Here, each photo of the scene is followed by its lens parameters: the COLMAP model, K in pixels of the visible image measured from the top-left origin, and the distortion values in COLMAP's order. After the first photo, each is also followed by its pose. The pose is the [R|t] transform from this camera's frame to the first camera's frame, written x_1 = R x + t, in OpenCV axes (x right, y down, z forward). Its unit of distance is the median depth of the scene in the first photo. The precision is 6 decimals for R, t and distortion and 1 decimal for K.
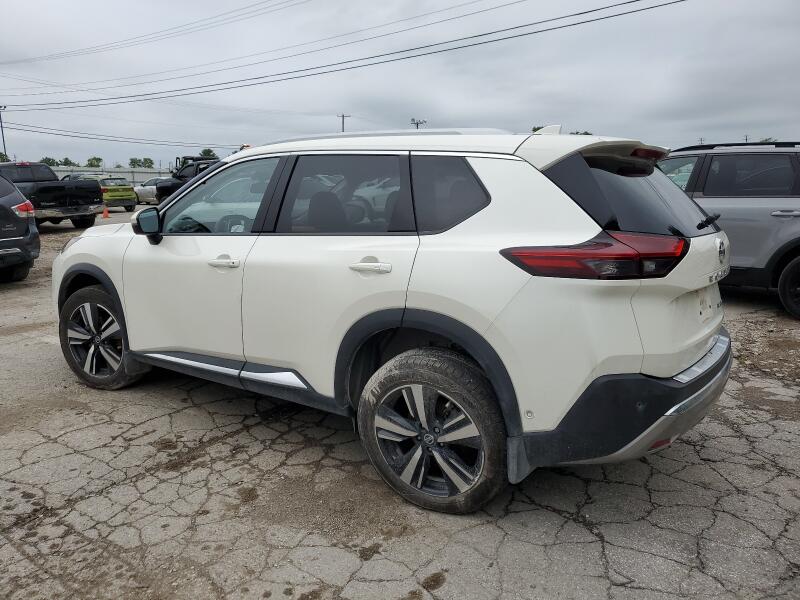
lens RADIAL K [[624.9, 0, 393.7], [0, 624.9, 296.0], [0, 0, 1]] dist [0.014631, 0.007942]
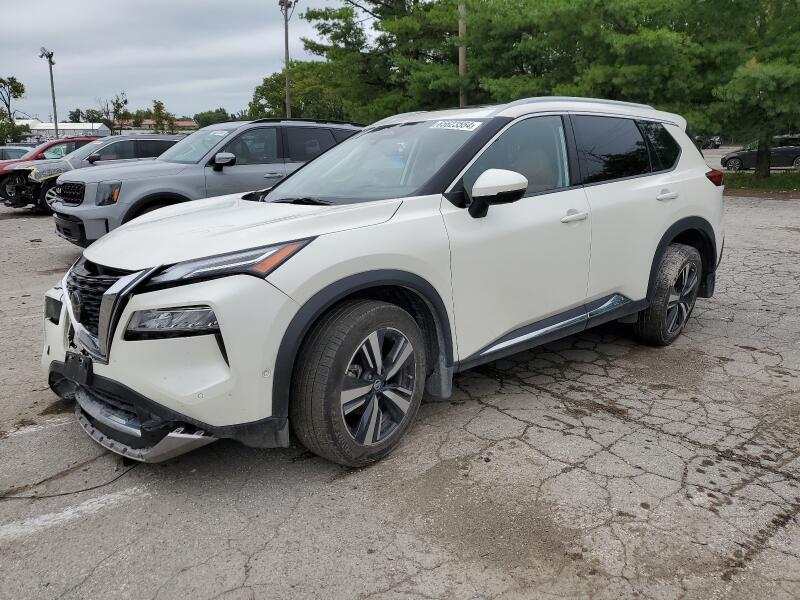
lens RADIAL K [[624.9, 0, 399.8], [0, 624.9, 299.6], [0, 0, 1]] dist [0.014631, 0.007942]
pose [[0.242703, -0.231478, 0.942079, -1.371062], [0.195556, 0.962853, 0.186203, -0.173529], [-0.950186, 0.139038, 0.278954, 1.017898]]
